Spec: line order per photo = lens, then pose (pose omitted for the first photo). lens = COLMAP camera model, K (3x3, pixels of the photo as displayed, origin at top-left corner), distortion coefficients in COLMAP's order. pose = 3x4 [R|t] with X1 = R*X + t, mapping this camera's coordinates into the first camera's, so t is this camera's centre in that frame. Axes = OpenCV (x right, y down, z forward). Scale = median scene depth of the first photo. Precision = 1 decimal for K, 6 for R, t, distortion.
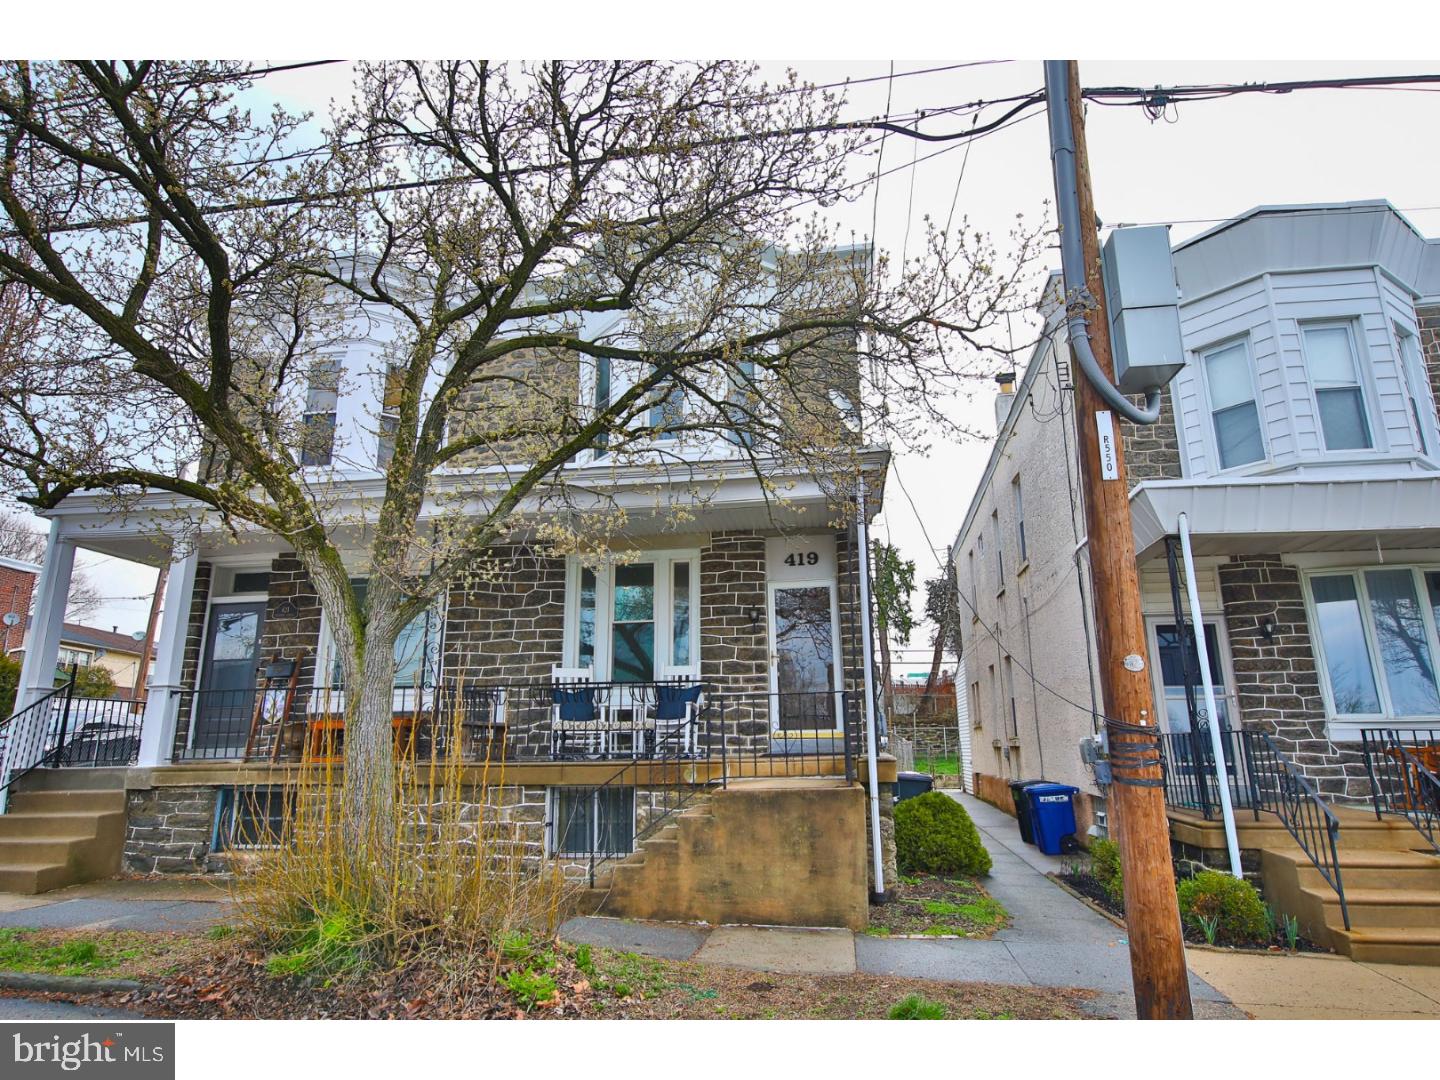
lens RADIAL K [[864.7, 0, 719.1], [0, 864.7, 543.1], [0, 0, 1]] dist [0.008248, 0.003746]
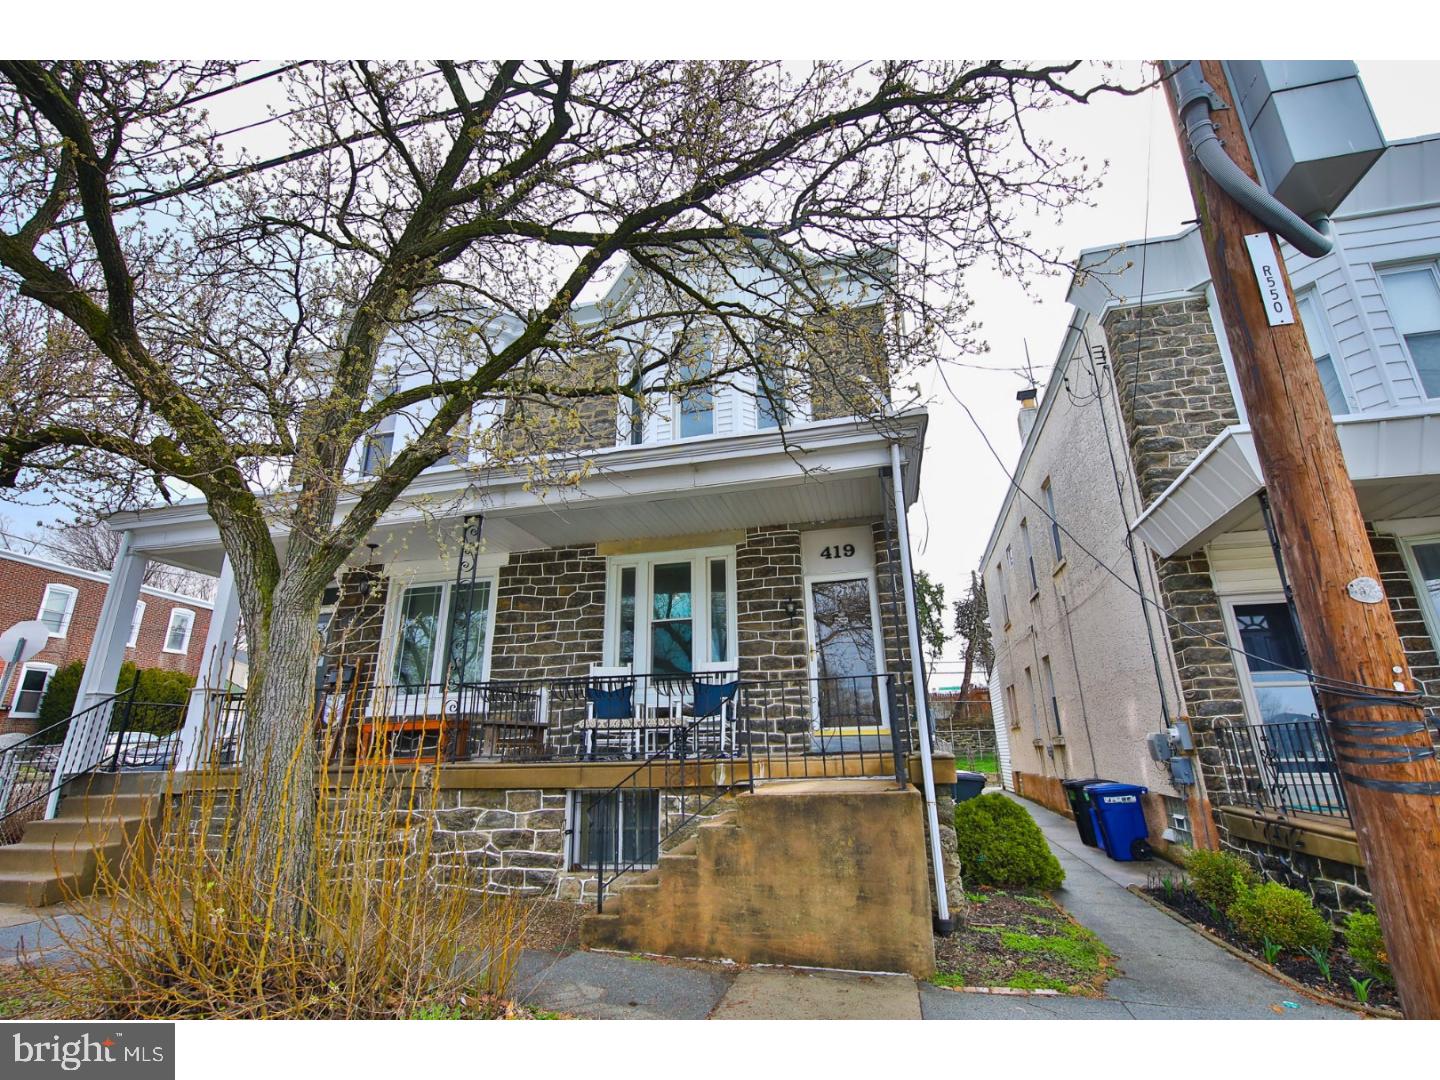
lens RADIAL K [[687.2, 0, 718.7], [0, 687.2, 535.9], [0, 0, 1]] dist [0.009763, -0.003319]
pose [[0.995785, -0.035362, -0.084628, 0.029619], [0.029185, 0.996894, -0.073154, 0.060077], [0.086952, 0.070376, 0.993724, 0.228828]]
